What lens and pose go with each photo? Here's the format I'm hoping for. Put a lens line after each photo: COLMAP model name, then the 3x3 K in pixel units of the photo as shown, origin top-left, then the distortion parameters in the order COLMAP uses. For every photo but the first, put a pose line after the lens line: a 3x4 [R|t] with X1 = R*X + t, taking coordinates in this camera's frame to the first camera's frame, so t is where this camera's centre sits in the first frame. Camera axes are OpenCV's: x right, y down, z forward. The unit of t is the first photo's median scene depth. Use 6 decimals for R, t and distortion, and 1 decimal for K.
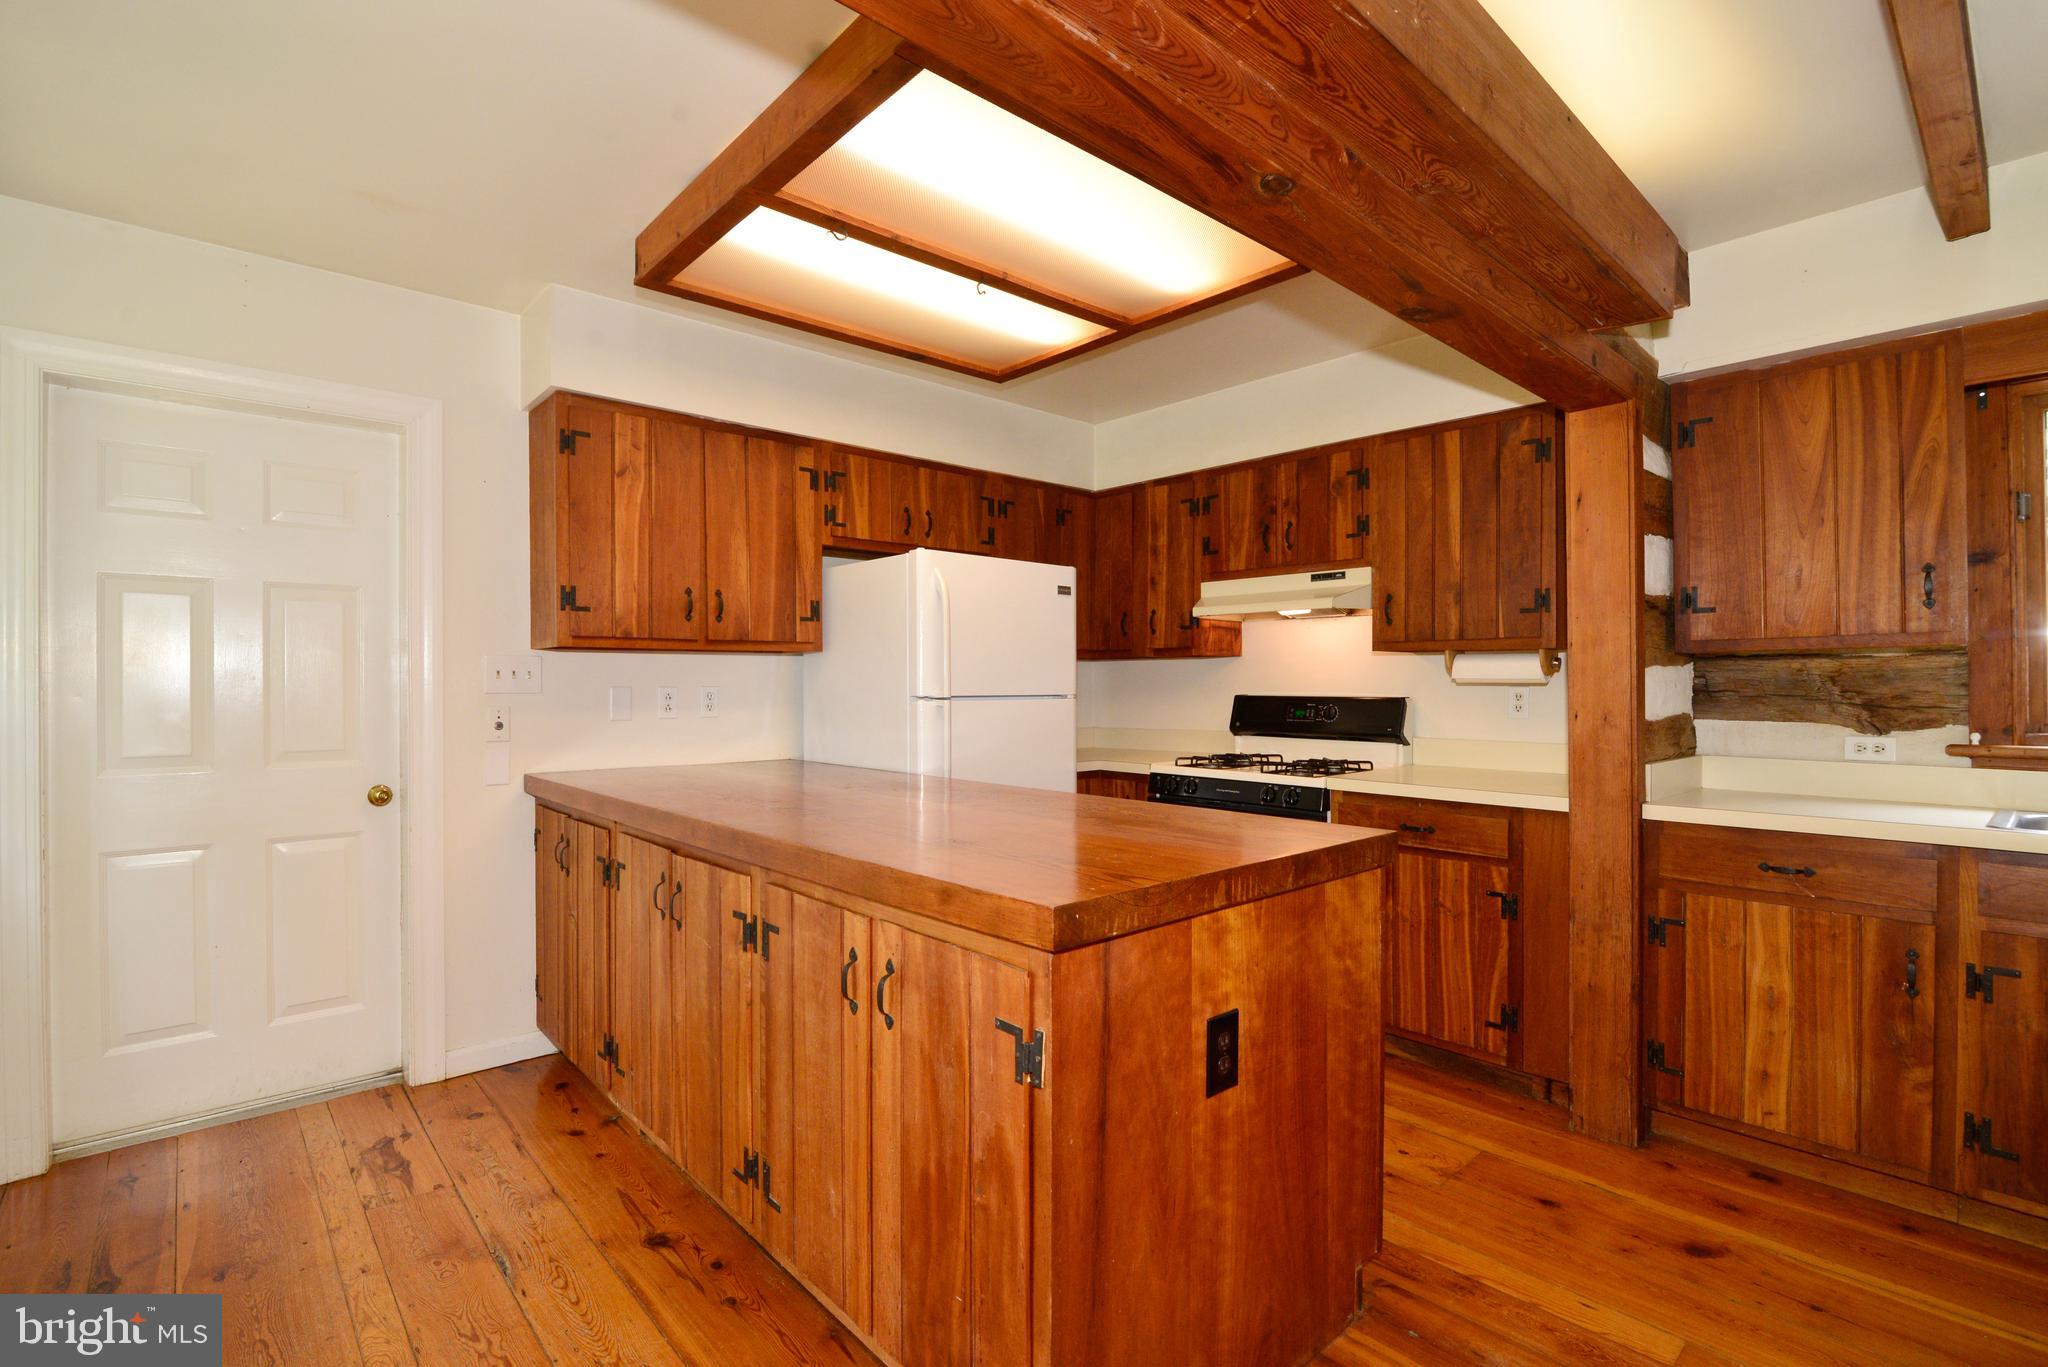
lens RADIAL K [[937.1, 0, 1021.7], [0, 937.1, 689.2], [0, 0, 1]] dist [-0.016879, 0.000186]
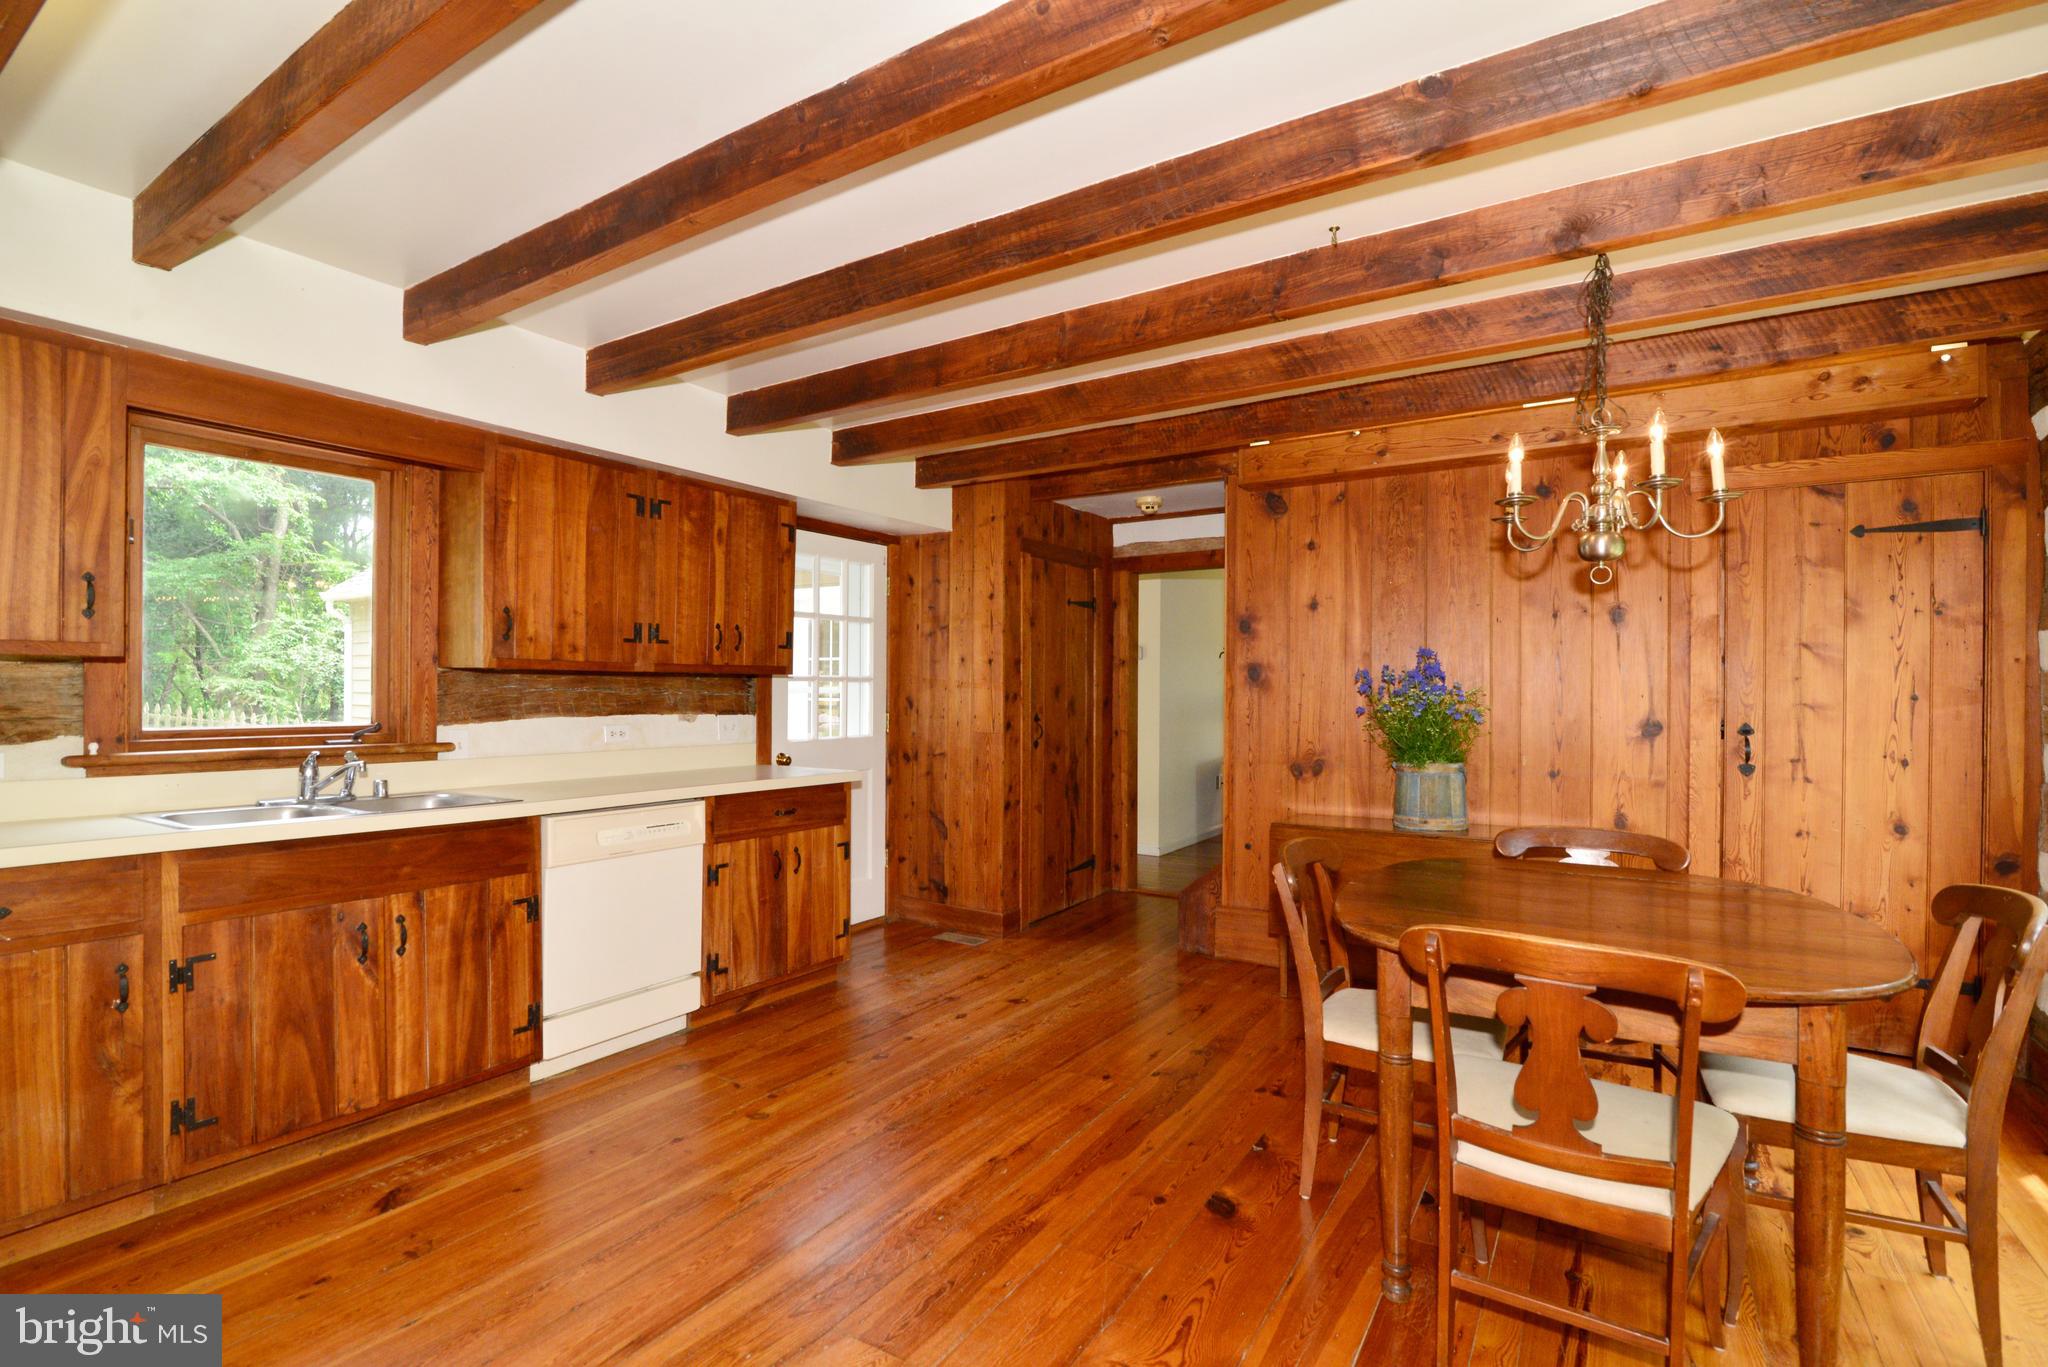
lens RADIAL K [[937.1, 0, 1019.5], [0, 937.1, 686.0], [0, 0, 1]] dist [-0.016879, 0.000186]
pose [[-0.263450, 0.006150, 0.964653, -0.238286], [-0.003709, 0.999966, -0.007388, -0.012766], [-0.964666, -0.005524, -0.263418, 0.320130]]
